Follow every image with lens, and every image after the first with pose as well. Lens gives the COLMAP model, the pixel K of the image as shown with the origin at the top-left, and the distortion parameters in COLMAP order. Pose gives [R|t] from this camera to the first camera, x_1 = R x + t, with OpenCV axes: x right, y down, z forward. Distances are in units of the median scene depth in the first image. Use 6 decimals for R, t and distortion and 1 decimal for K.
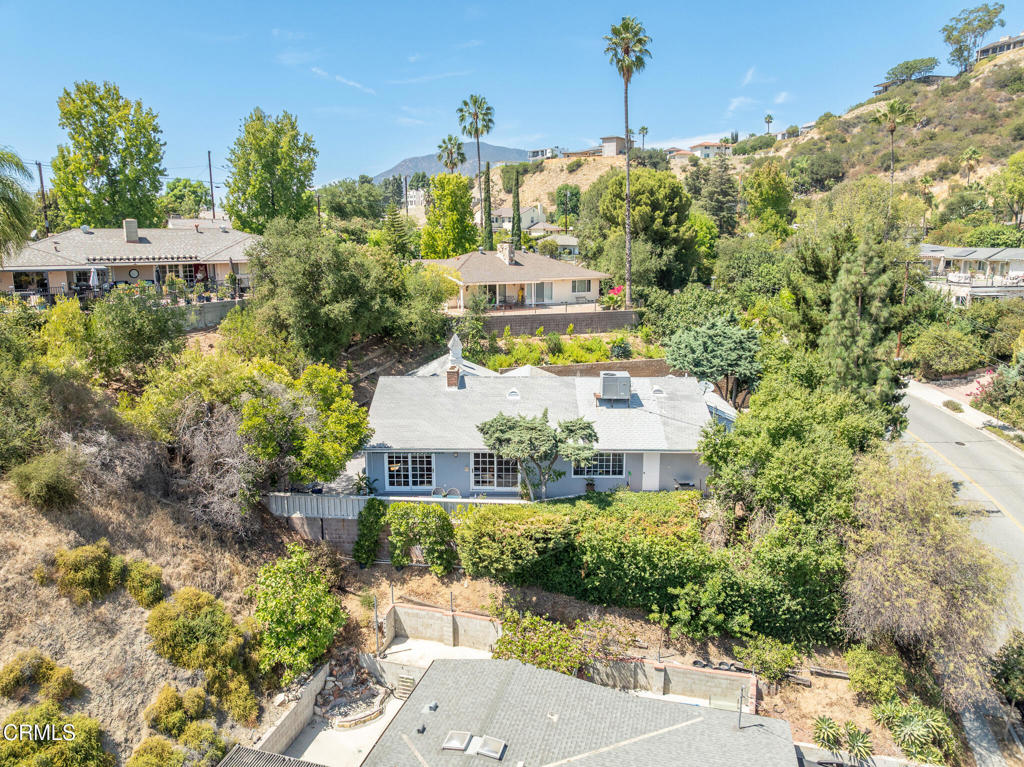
lens RADIAL K [[733.2, 0, 510.3], [0, 733.2, 384.9], [0, 0, 1]] dist [-0.047719, 0.027569]
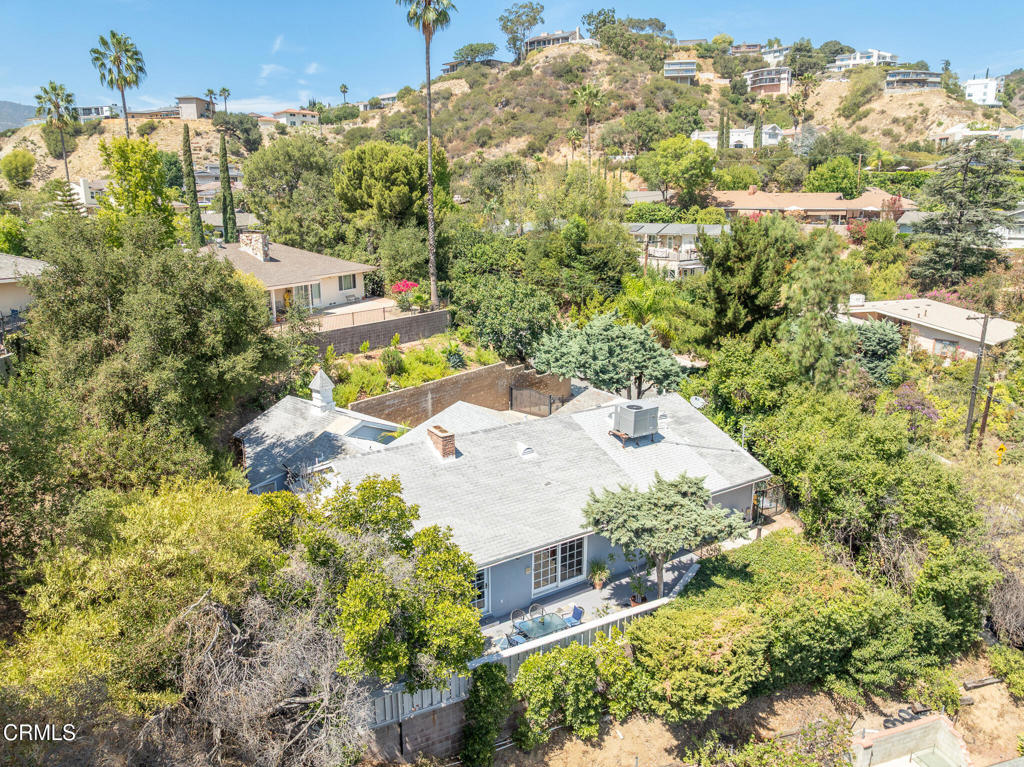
lens RADIAL K [[733.2, 0, 510.7], [0, 733.2, 380.1], [0, 0, 1]] dist [-0.047719, 0.027569]
pose [[0.823472, -0.134418, 0.551204, -0.083115], [0.115029, 0.990907, 0.069798, -0.022962], [-0.555574, 0.005927, 0.831446, 0.076830]]
